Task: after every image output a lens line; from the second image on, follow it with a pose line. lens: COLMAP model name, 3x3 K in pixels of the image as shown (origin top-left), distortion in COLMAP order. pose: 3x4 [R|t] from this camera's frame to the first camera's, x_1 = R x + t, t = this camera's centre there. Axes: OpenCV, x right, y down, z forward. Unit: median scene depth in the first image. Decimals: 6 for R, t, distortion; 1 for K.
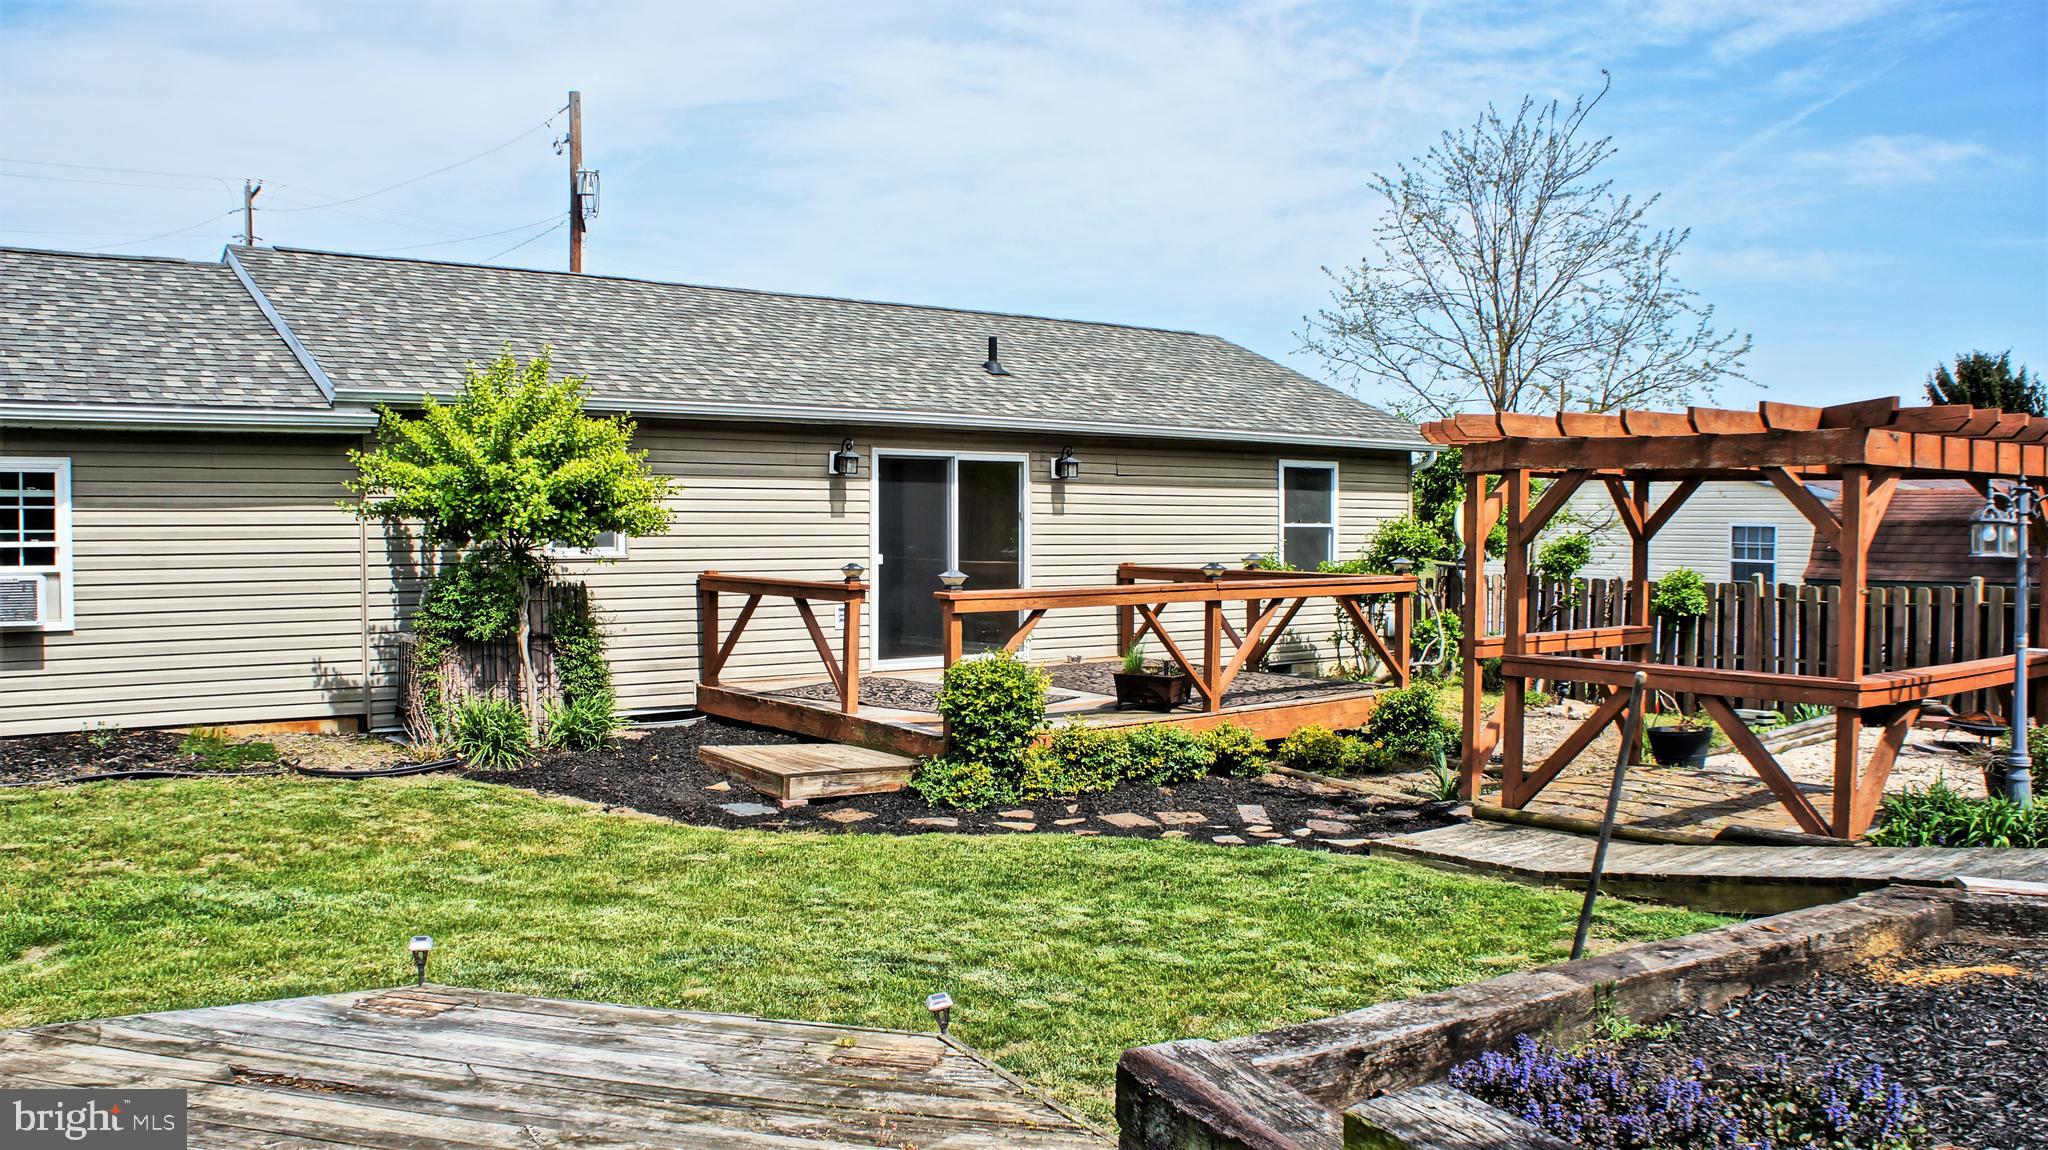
lens RADIAL K [[1594.6, 0, 992.3], [0, 1594.6, 584.3], [0, 0, 1]] dist [-0.182068, 0.127682]
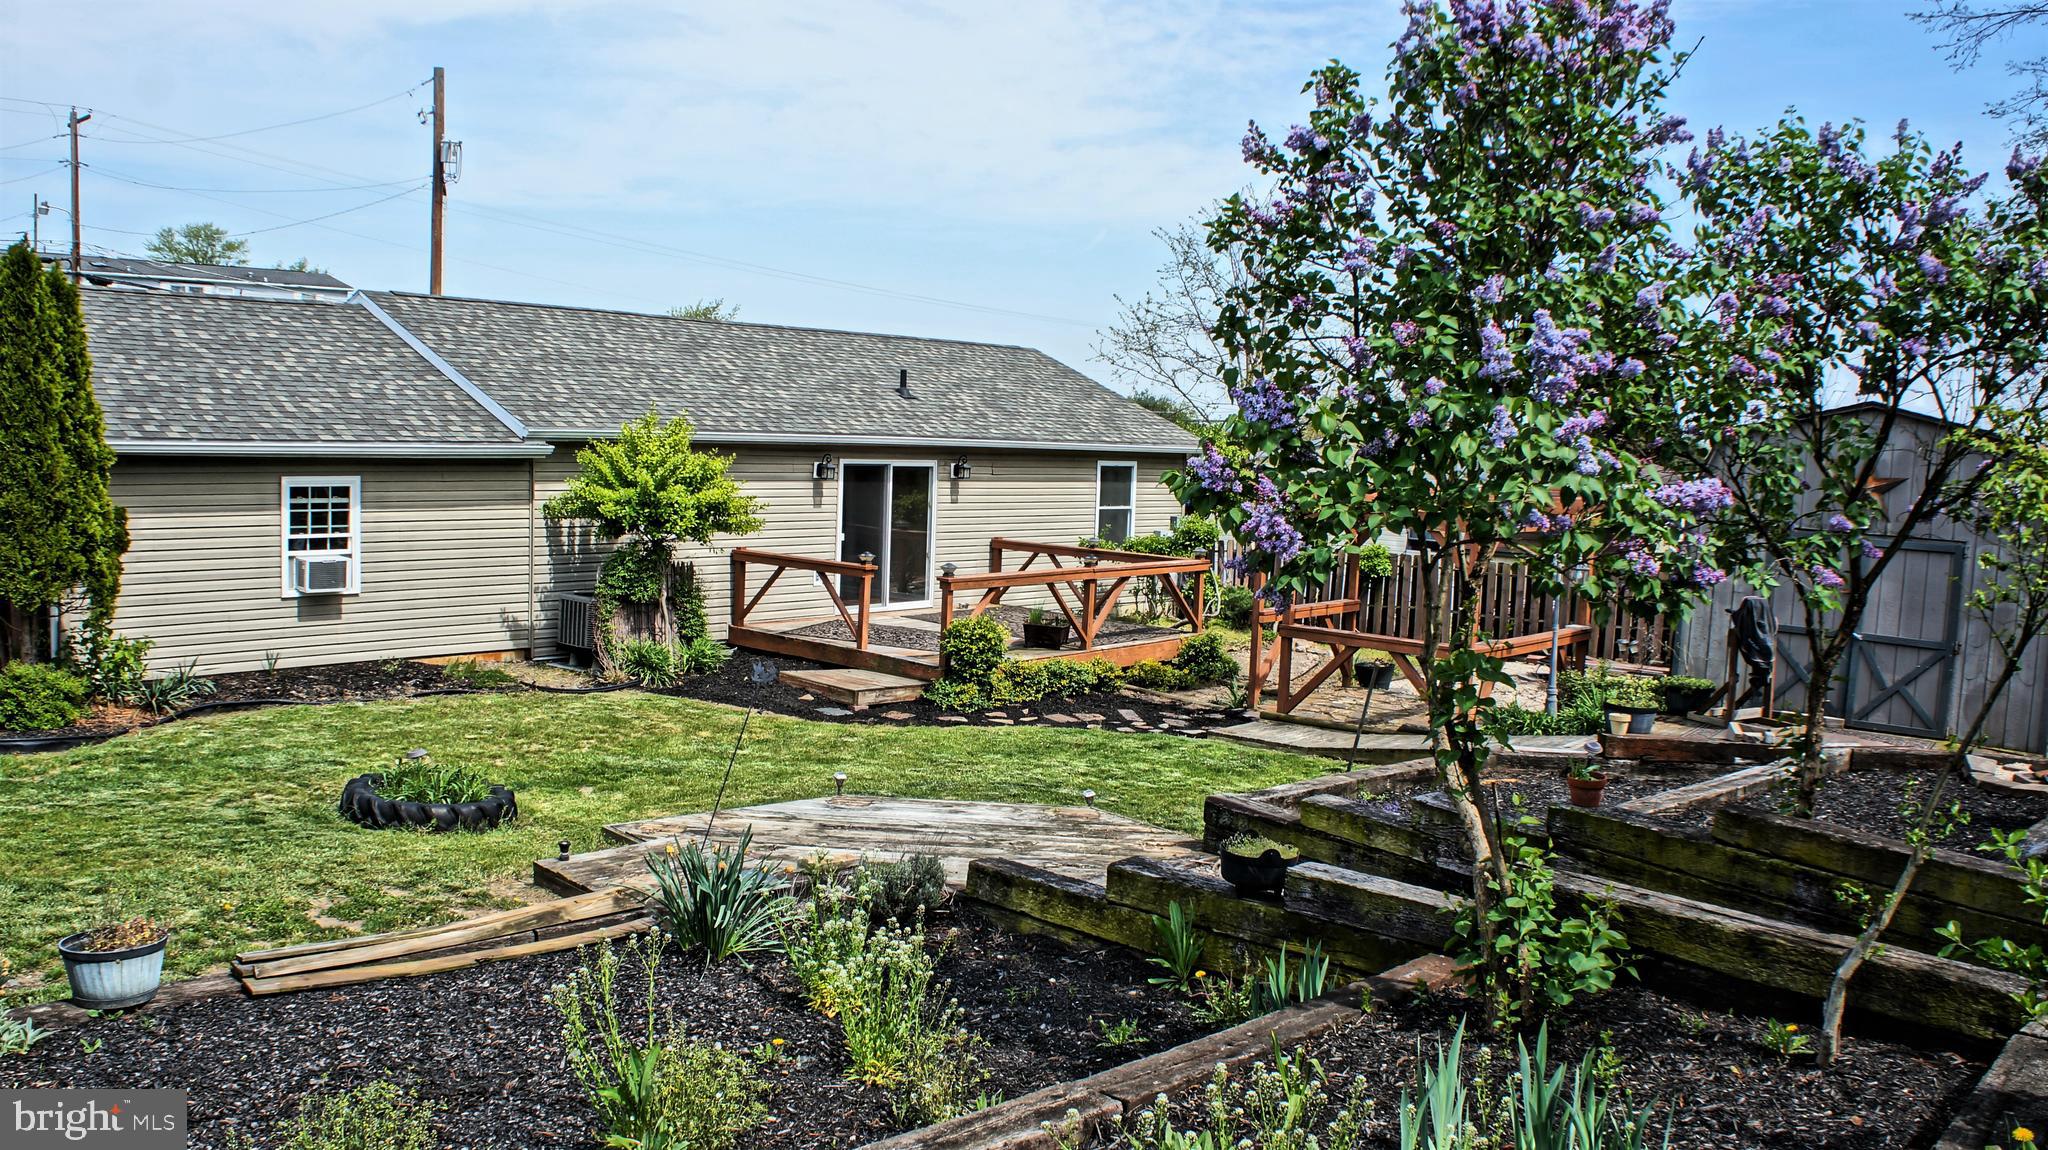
lens RADIAL K [[1594.6, 0, 992.3], [0, 1594.6, 584.3], [0, 0, 1]] dist [-0.182068, 0.127682]
pose [[0.981285, 0.016511, 0.191853, -0.262285], [-0.028273, 0.997874, 0.058728, -0.075334], [-0.190476, -0.063053, 0.979665, -0.528045]]
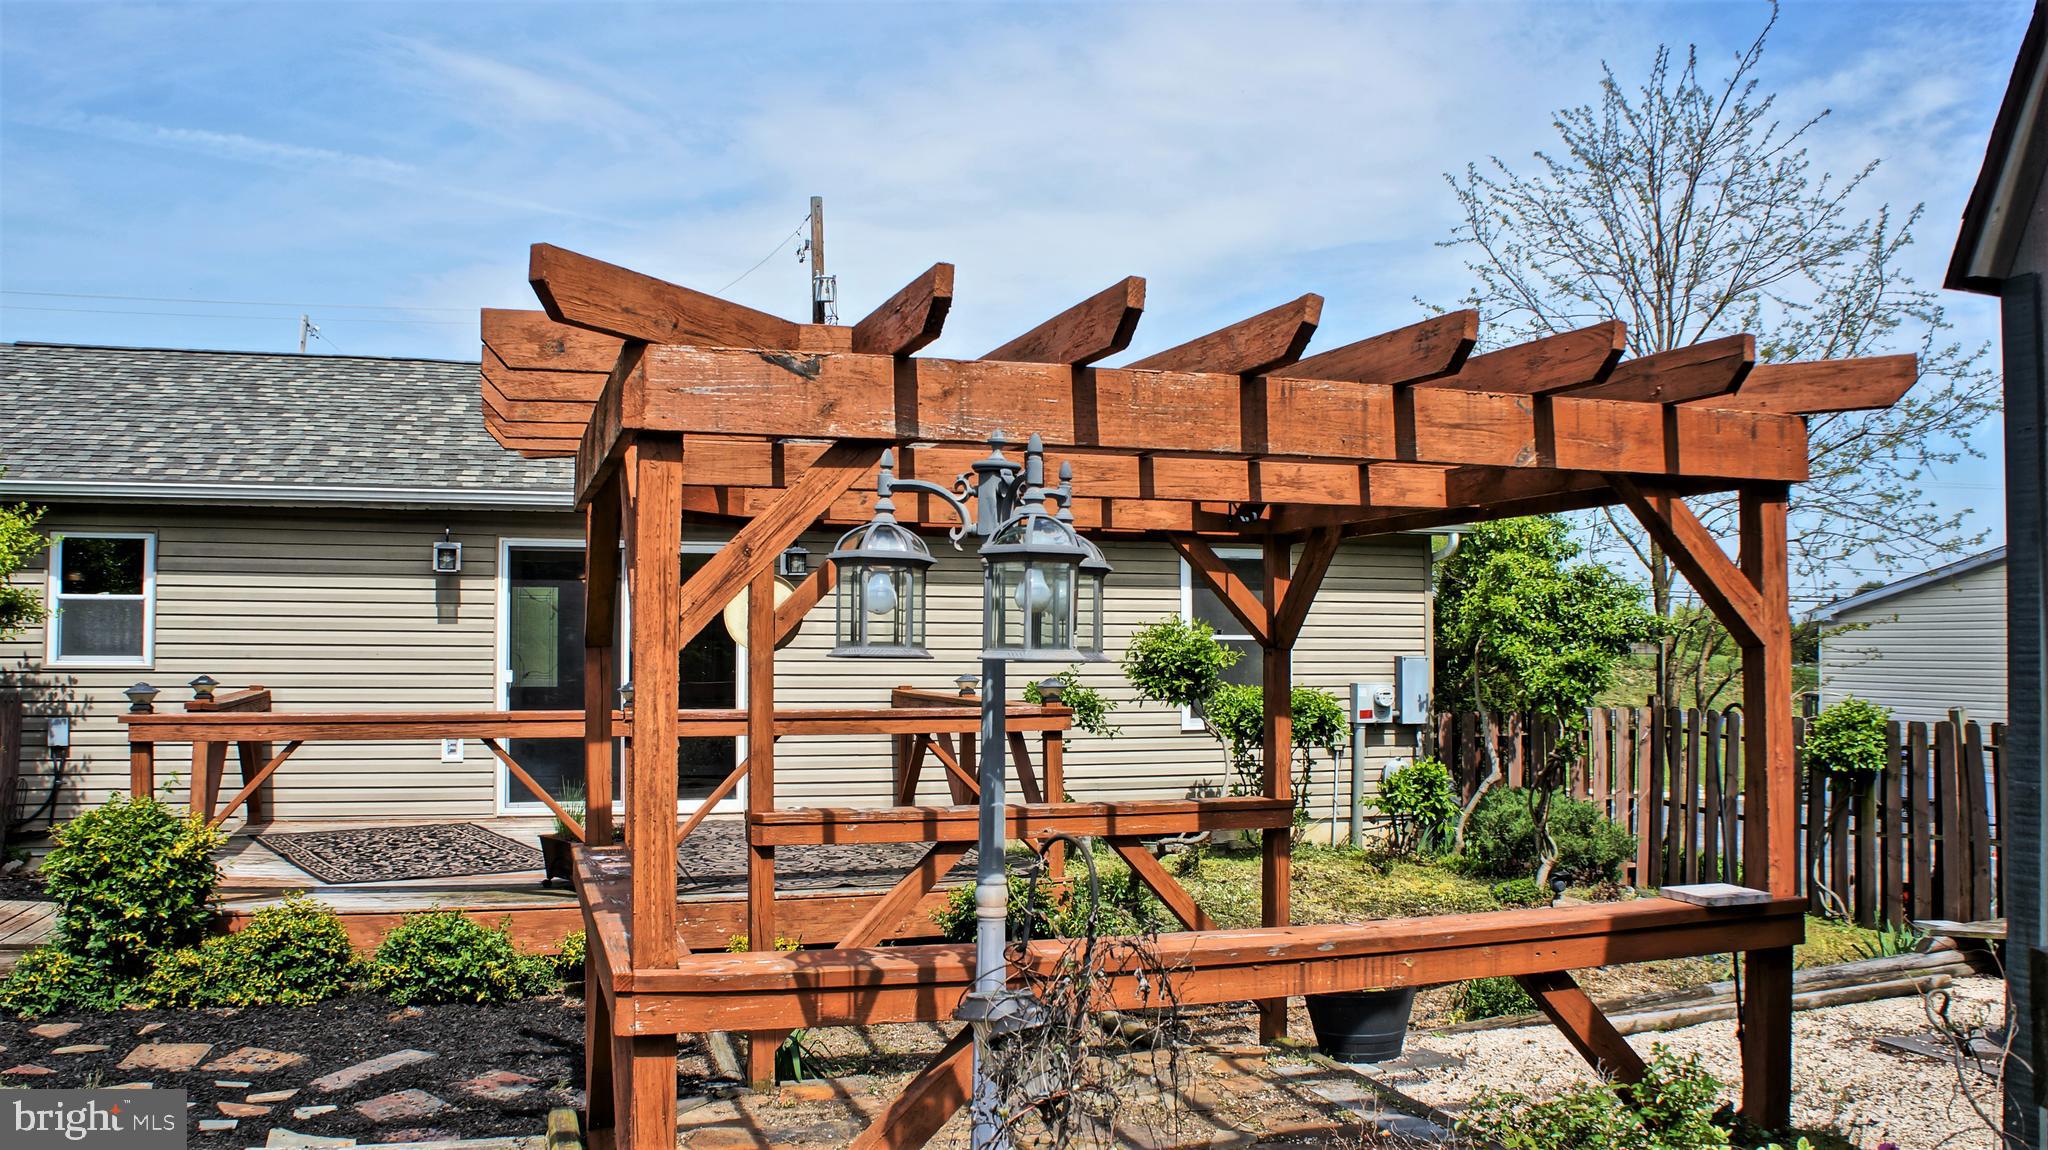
lens RADIAL K [[1594.6, 0, 992.3], [0, 1594.6, 584.3], [0, 0, 1]] dist [-0.182068, 0.127682]
pose [[0.938090, -0.012298, -0.346174, 0.534076], [-0.015265, 0.996931, -0.076784, -0.006214], [0.346056, 0.077314, 0.935023, 0.423872]]
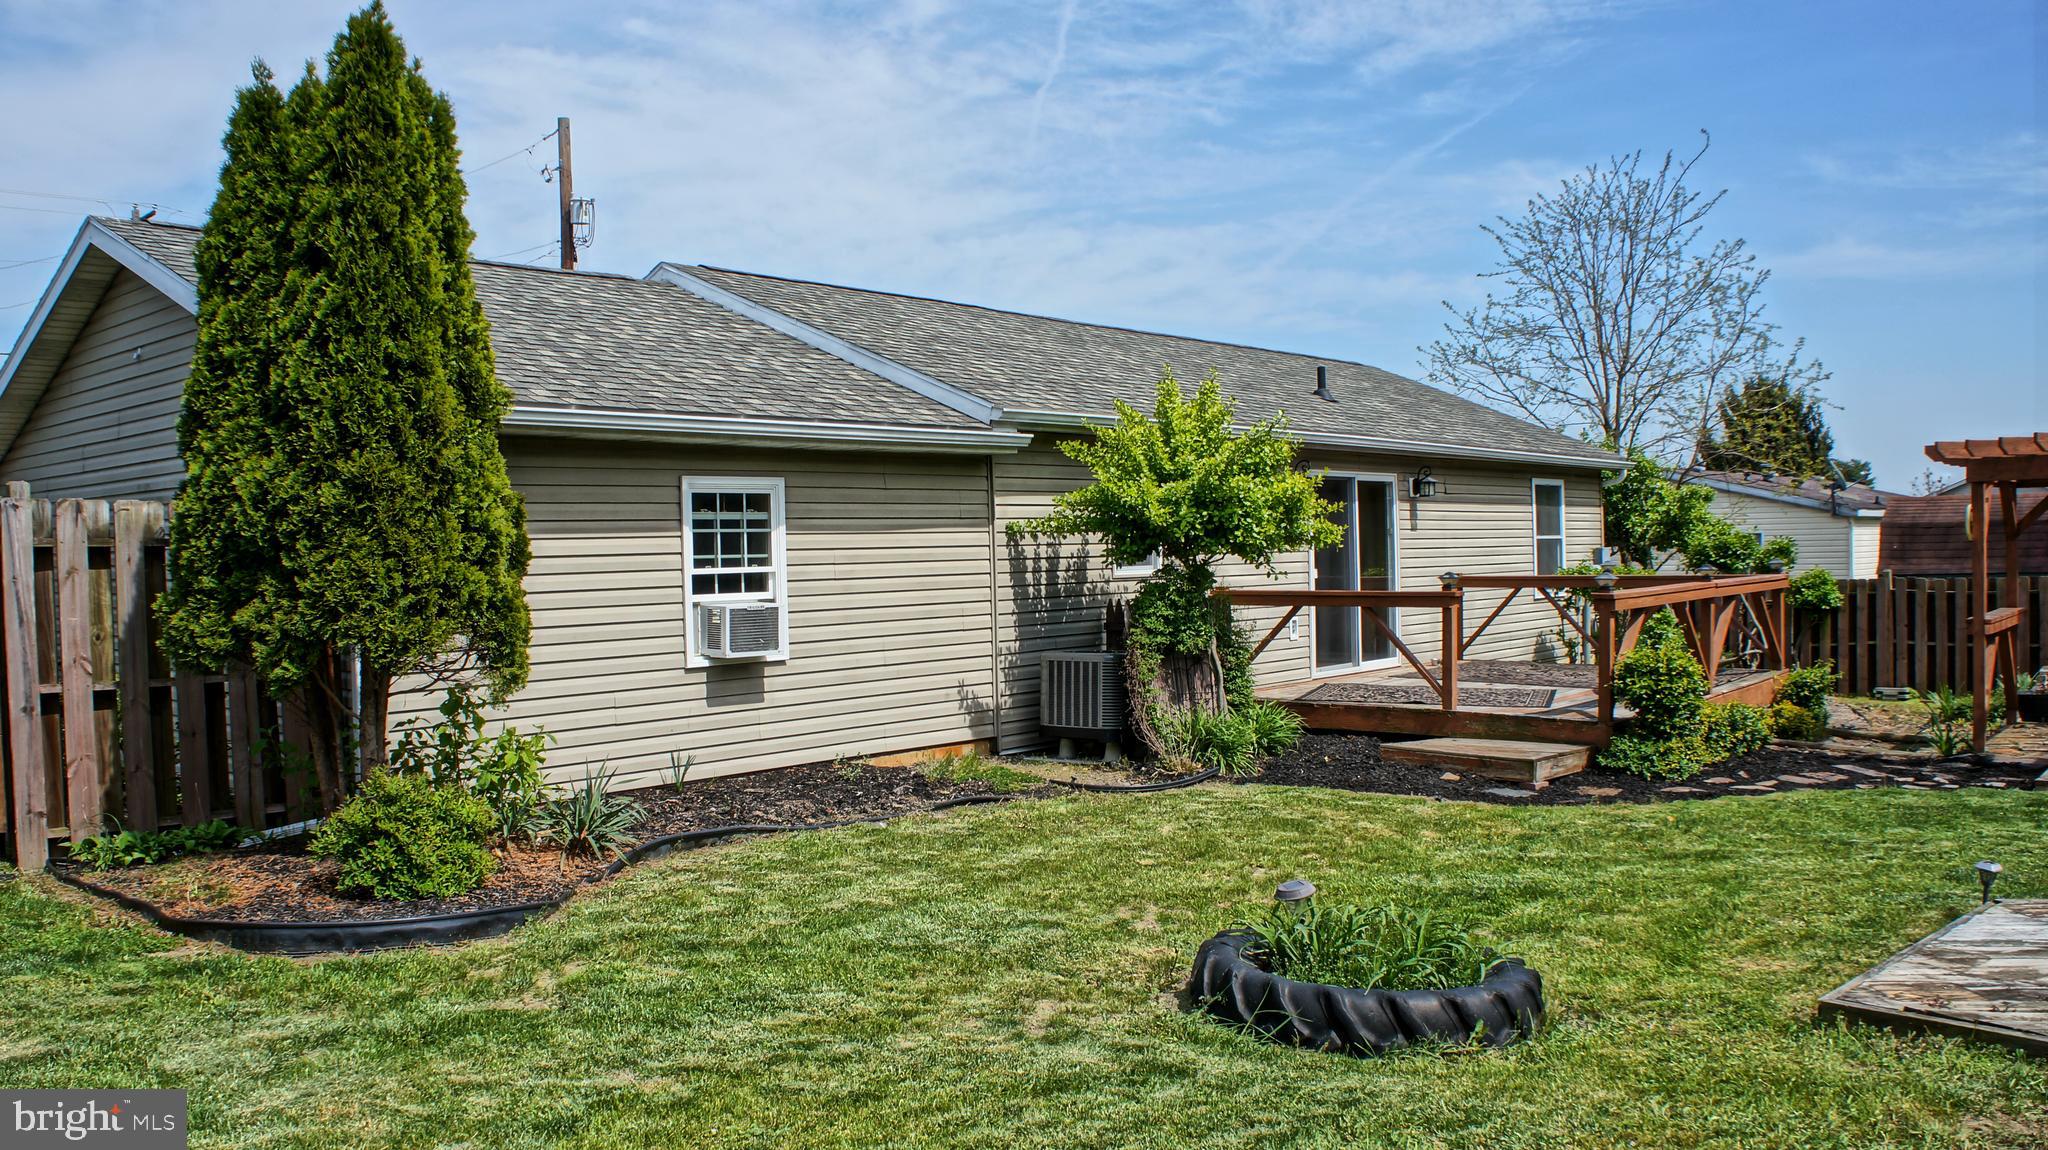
lens RADIAL K [[1594.6, 0, 992.3], [0, 1594.6, 584.3], [0, 0, 1]] dist [-0.182068, 0.127682]
pose [[0.982340, -0.027876, 0.185017, -0.593324], [0.031720, 0.999337, -0.017850, 0.004384], [-0.184397, 0.023403, 0.982573, -0.001577]]
